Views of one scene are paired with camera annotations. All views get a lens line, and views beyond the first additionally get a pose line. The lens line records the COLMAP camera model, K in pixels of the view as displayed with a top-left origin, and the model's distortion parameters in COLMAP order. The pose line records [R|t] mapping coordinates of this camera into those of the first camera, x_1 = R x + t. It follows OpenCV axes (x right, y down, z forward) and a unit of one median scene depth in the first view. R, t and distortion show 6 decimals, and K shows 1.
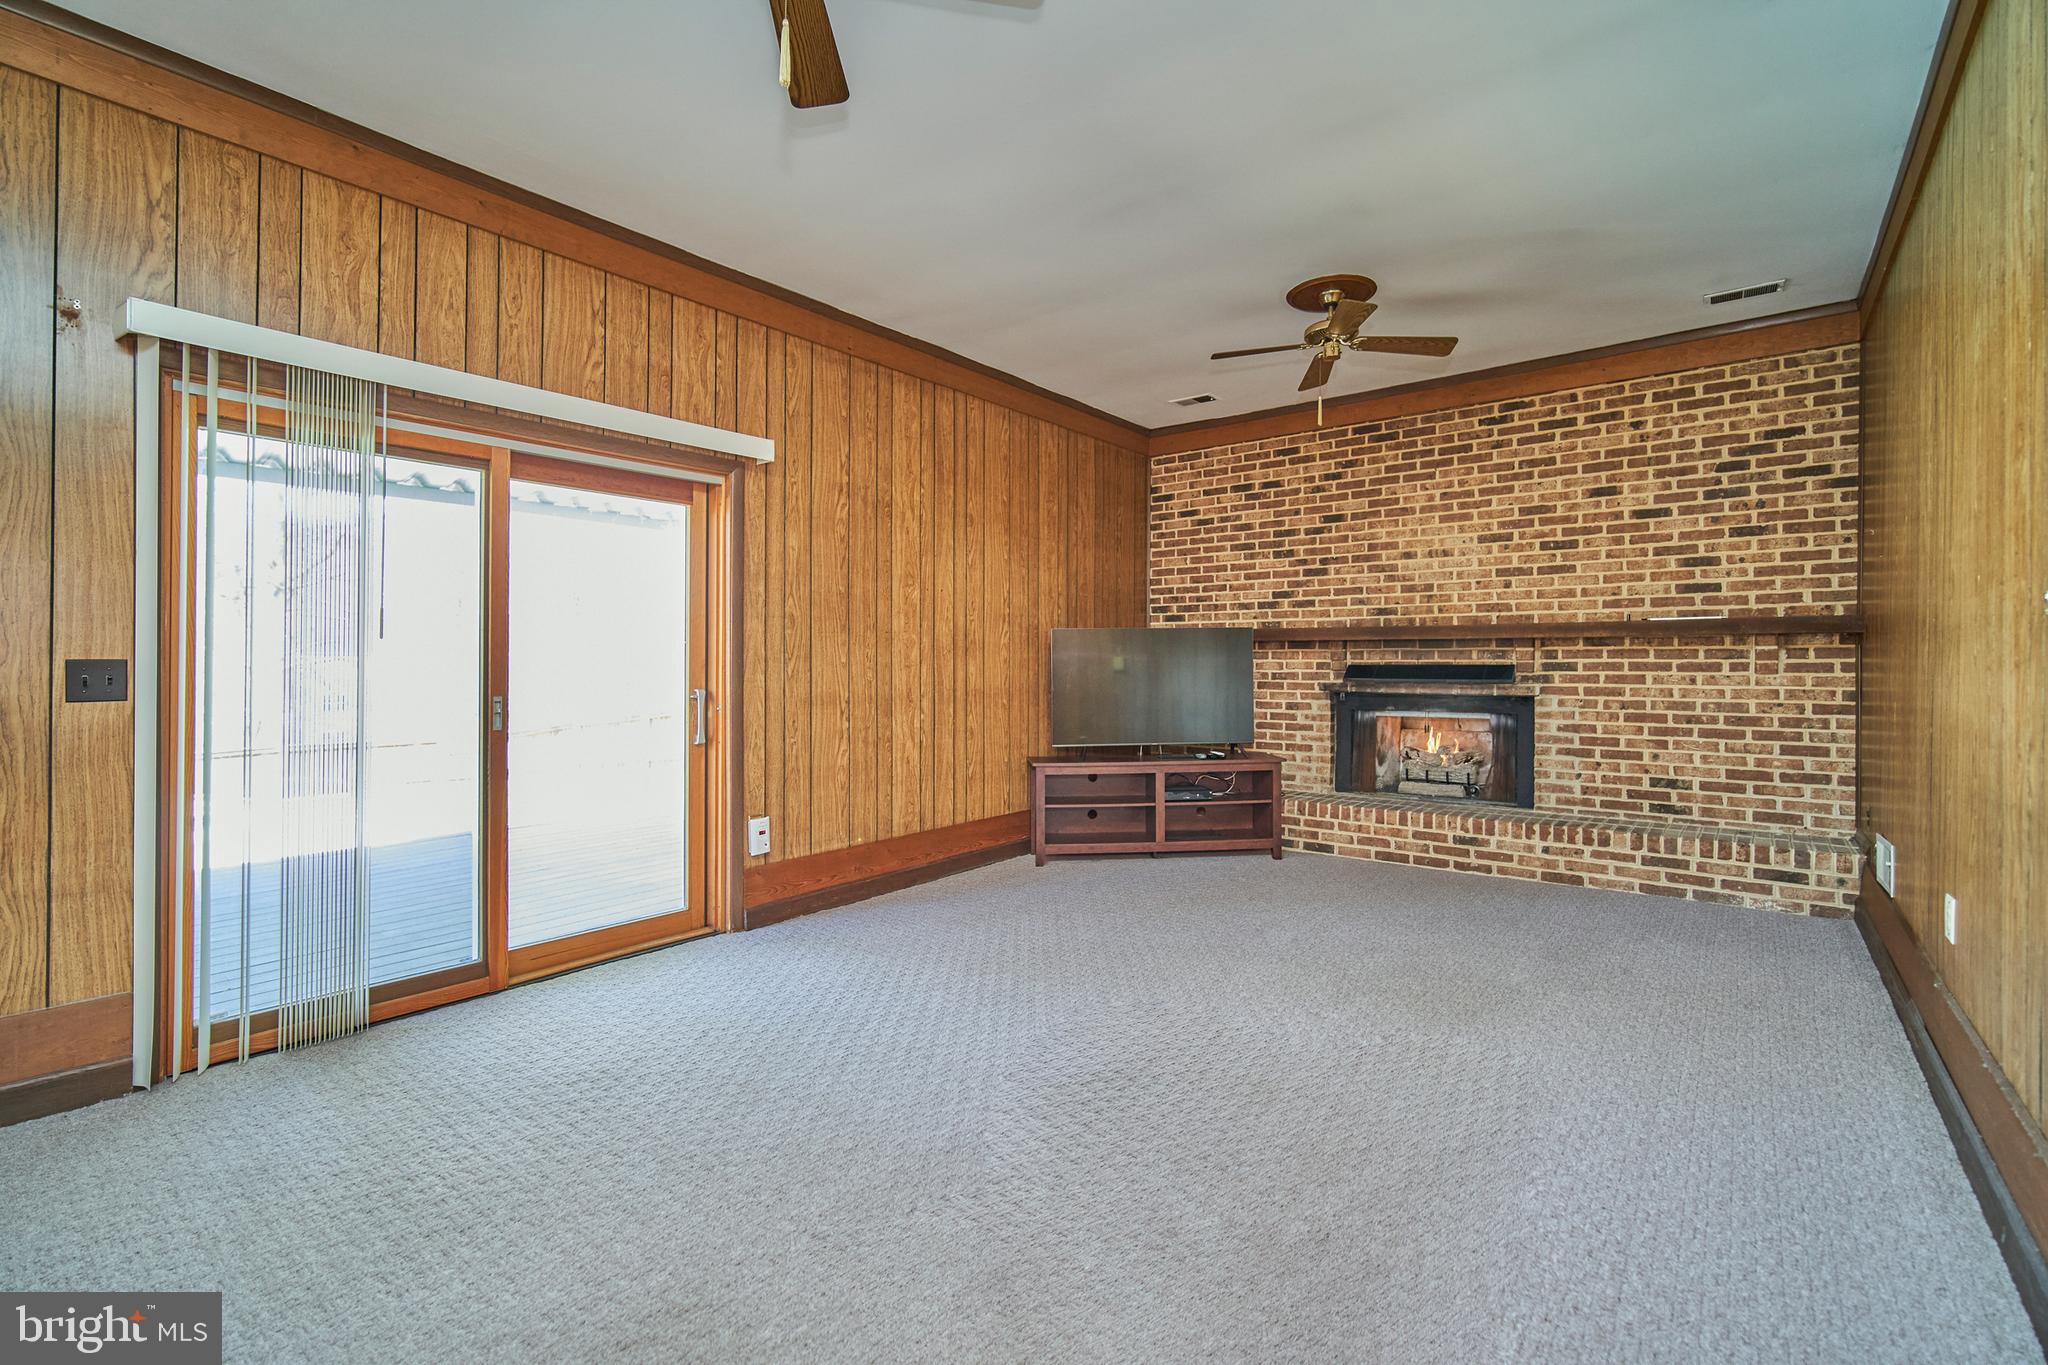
lens RADIAL K [[892.0, 0, 1022.5], [0, 892.0, 672.3], [0, 0, 1]] dist [-0.003300, 0.000309]
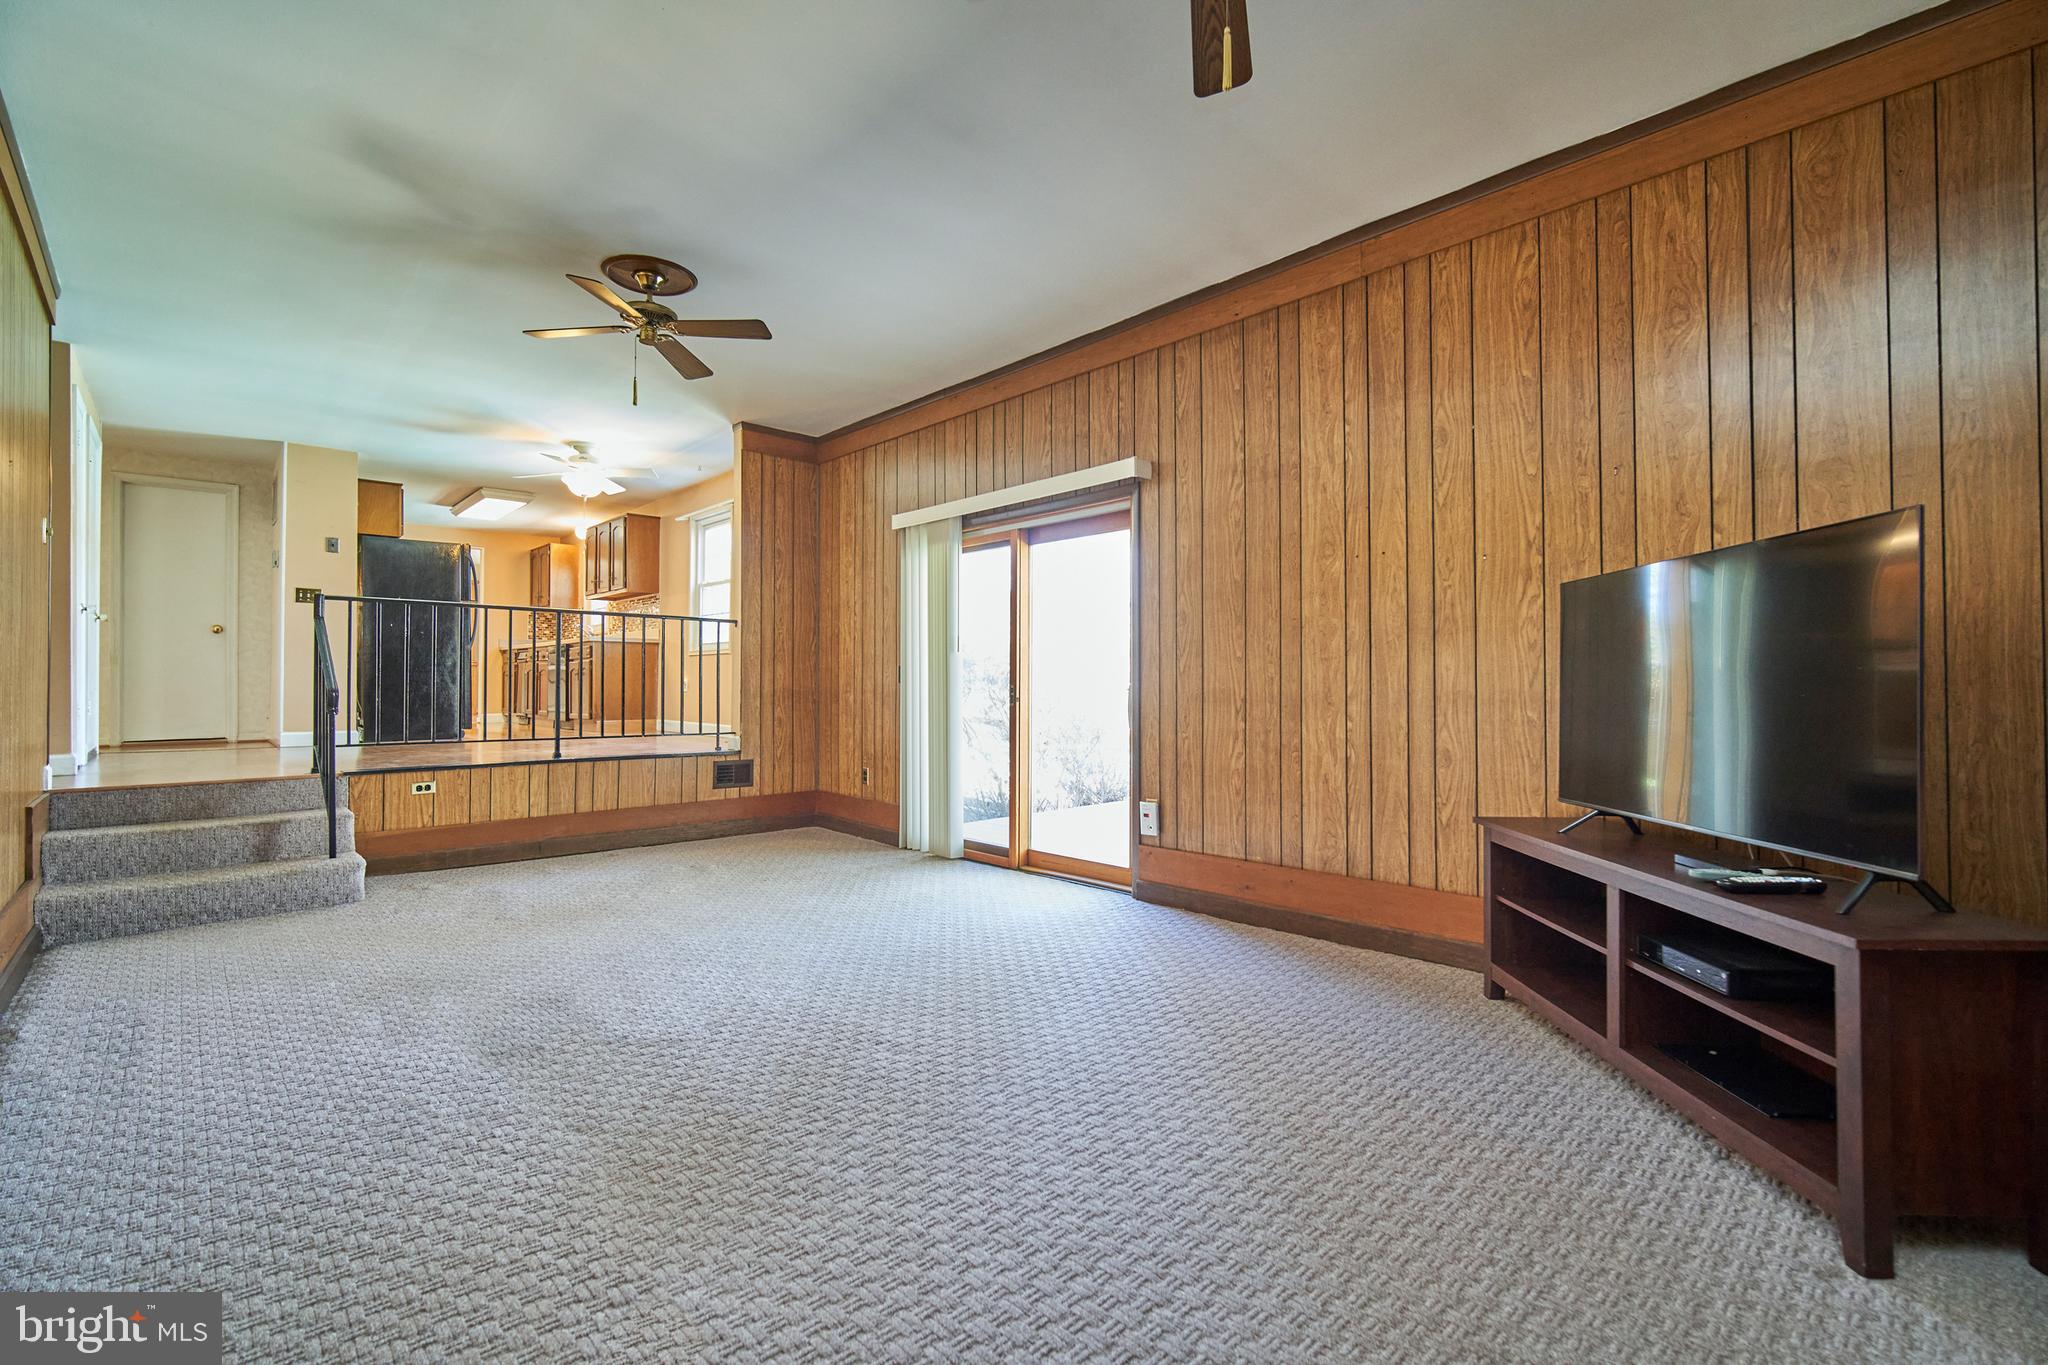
lens RADIAL K [[892.0, 0, 1022.1], [0, 892.0, 671.8], [0, 0, 1]] dist [-0.003300, 0.000309]
pose [[-0.117186, -0.009178, -0.993068, 0.716388], [-0.002677, 0.999957, -0.008926, 0.012515], [0.993106, 0.001612, -0.117205, 0.860594]]
